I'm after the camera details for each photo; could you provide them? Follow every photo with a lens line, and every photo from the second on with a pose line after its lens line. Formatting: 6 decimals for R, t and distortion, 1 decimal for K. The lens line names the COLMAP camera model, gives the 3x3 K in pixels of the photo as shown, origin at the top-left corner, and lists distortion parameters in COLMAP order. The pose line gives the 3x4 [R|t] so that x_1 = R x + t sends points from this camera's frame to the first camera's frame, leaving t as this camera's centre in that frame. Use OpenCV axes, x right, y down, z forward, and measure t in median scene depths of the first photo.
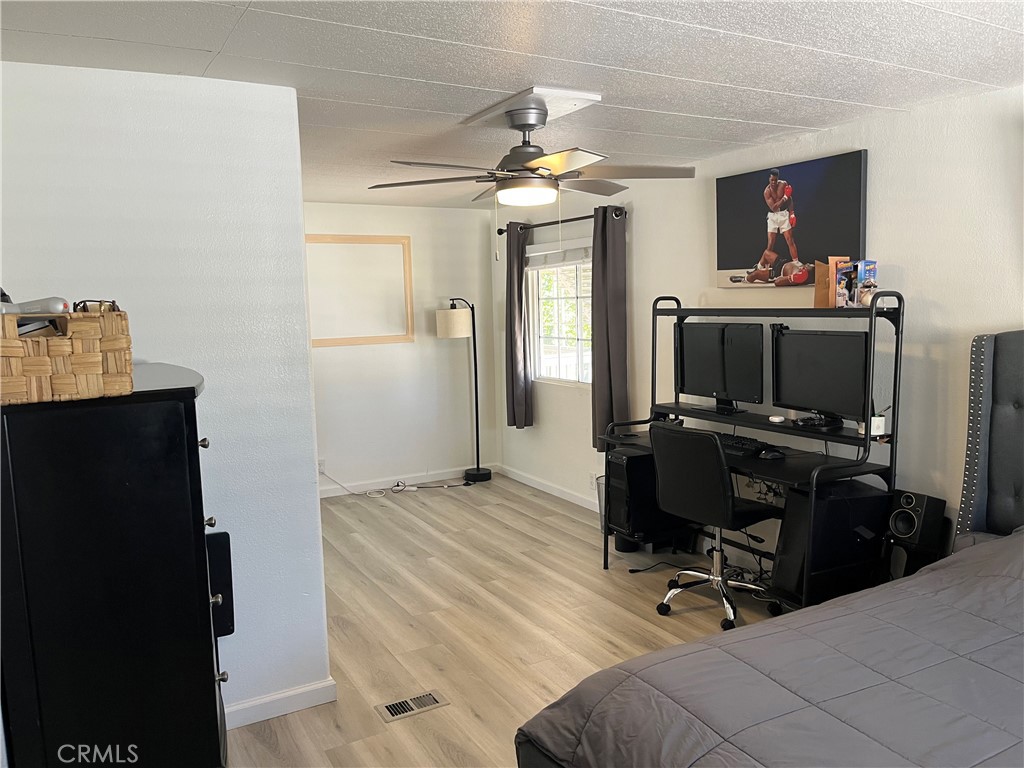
lens RADIAL K [[776.8, 0, 512.5], [0, 776.8, 381.2], [0, 0, 1]] dist [0.064733, -0.000510]
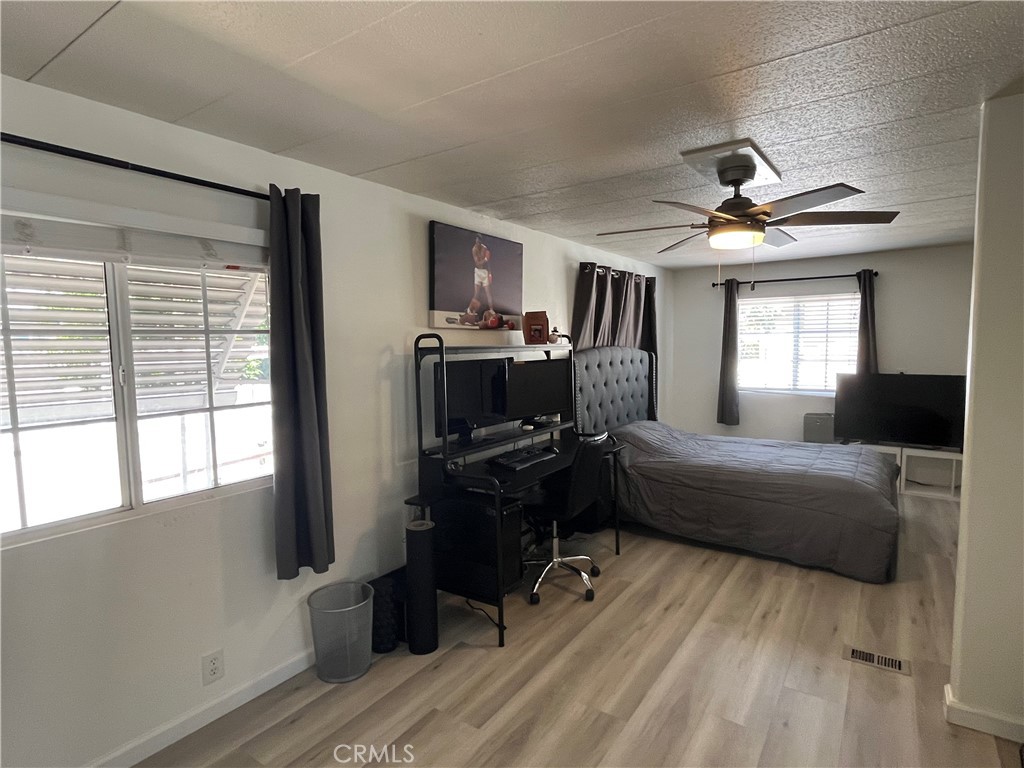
lens RADIAL K [[549.5, 0, 515.0], [0, 549.5, 385.5], [0, 0, 1]] dist [0.002144, 0.000880]
pose [[-0.438165, -0.039238, 0.898038, -0.439140], [0.120458, 0.987473, 0.101919, -0.107821], [-0.890787, 0.152833, -0.427949, 1.255383]]
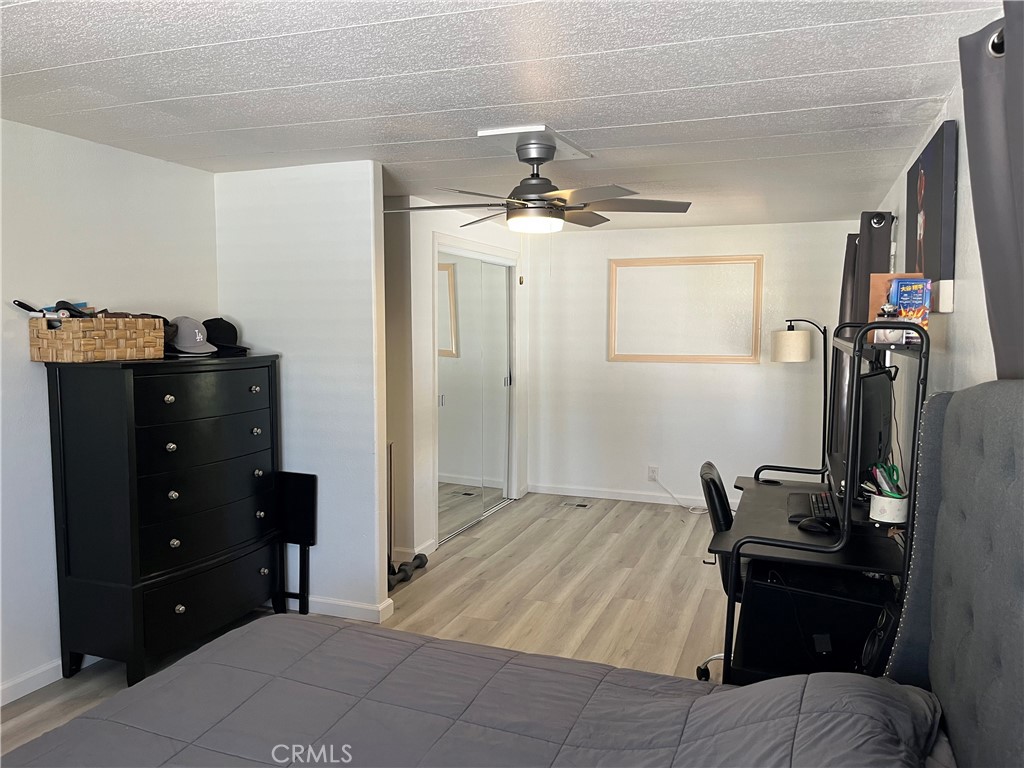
lens RADIAL K [[777.4, 0, 511.9], [0, 777.4, 390.3], [0, 0, 1]] dist [0.063416, -0.000731]
pose [[0.646942, 0.092267, -0.756937, 0.619165], [-0.100092, 0.994339, 0.035658, -0.033559], [0.755942, 0.052694, 0.652514, 0.212699]]
